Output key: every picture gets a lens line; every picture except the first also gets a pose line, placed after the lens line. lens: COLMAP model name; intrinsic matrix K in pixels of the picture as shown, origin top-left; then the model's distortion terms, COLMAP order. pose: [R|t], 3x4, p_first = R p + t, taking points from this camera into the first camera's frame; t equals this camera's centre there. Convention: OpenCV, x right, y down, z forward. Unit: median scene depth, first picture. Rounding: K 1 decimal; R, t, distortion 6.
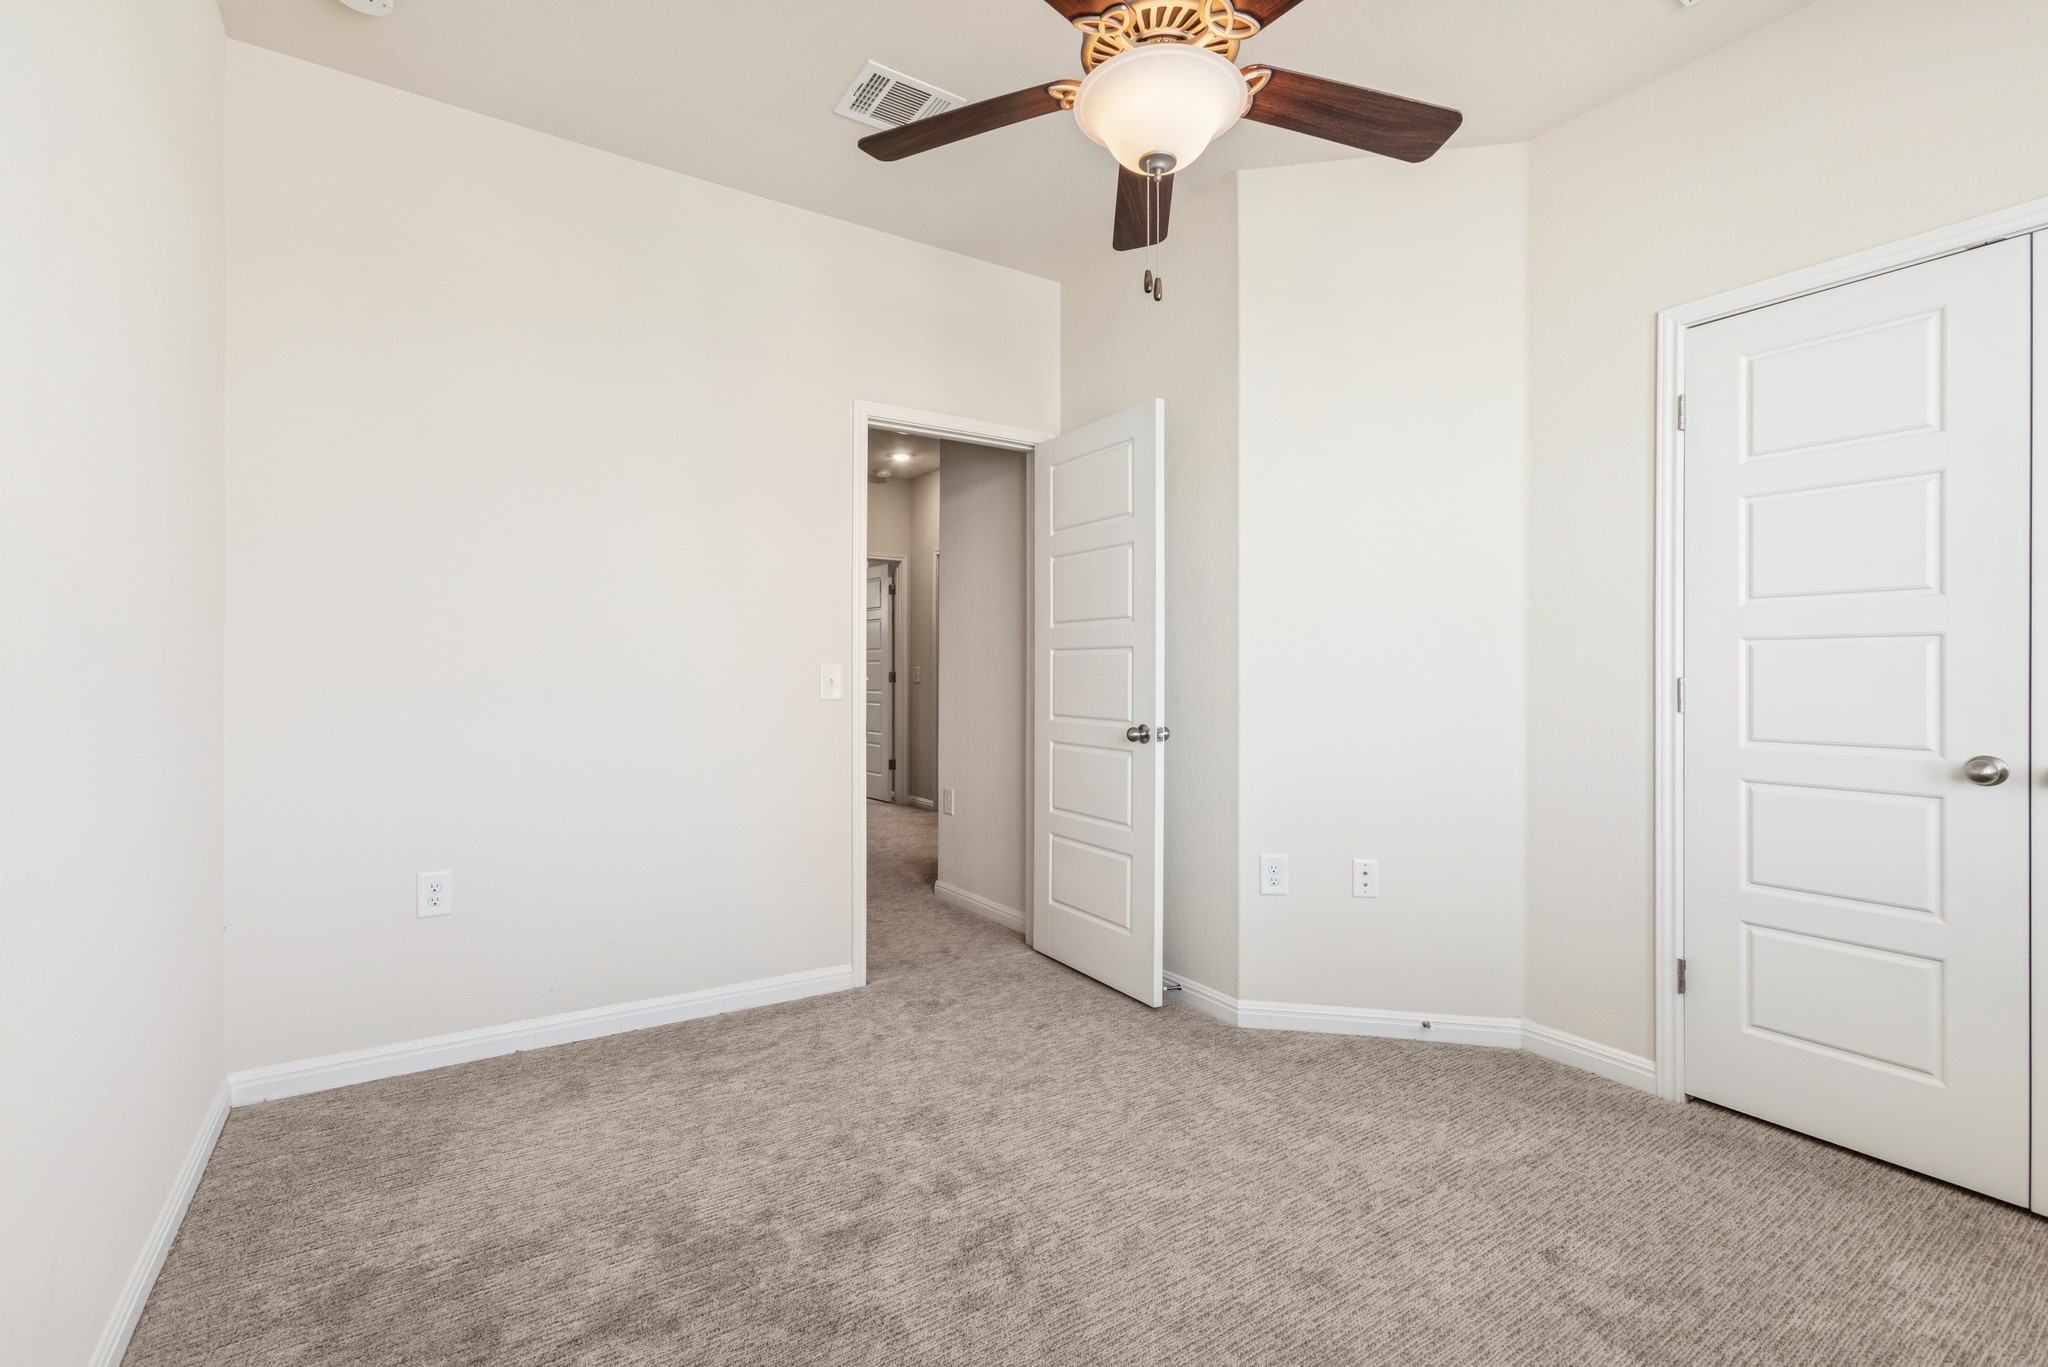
lens RADIAL K [[914.1, 0, 1012.6], [0, 914.1, 675.8], [0, 0, 1]] dist [0.000764, 0.000313]
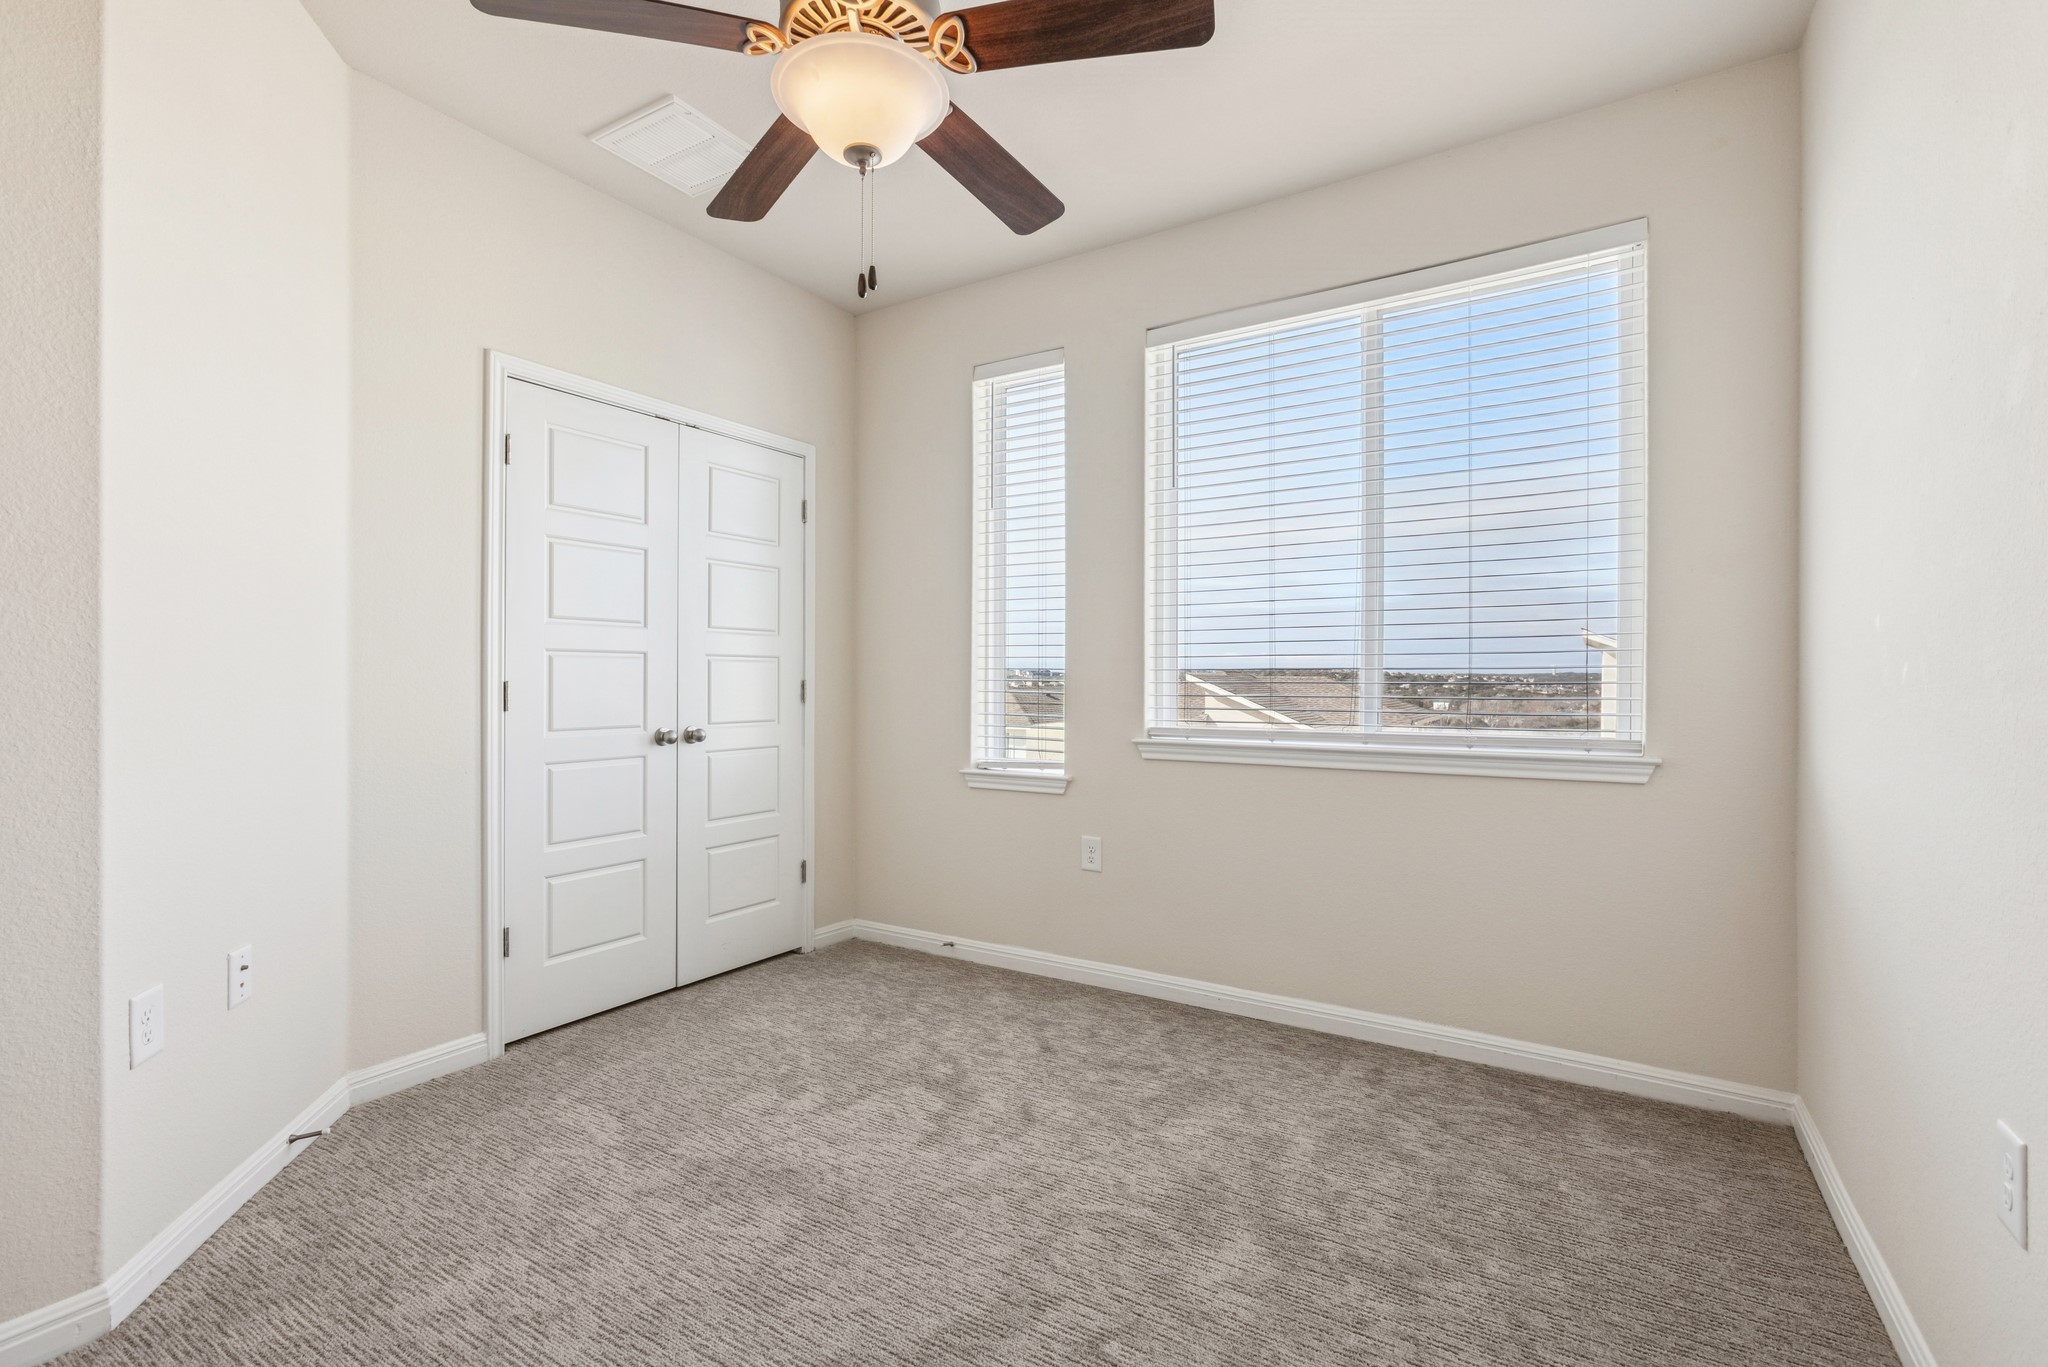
lens RADIAL K [[914.1, 0, 1012.6], [0, 914.1, 675.8], [0, 0, 1]] dist [0.000764, 0.000313]
pose [[-0.426335, 0.001852, 0.904563, -0.603063], [-0.000575, 0.999997, -0.002319, -0.002421], [-0.904565, -0.001509, -0.426333, 0.965584]]
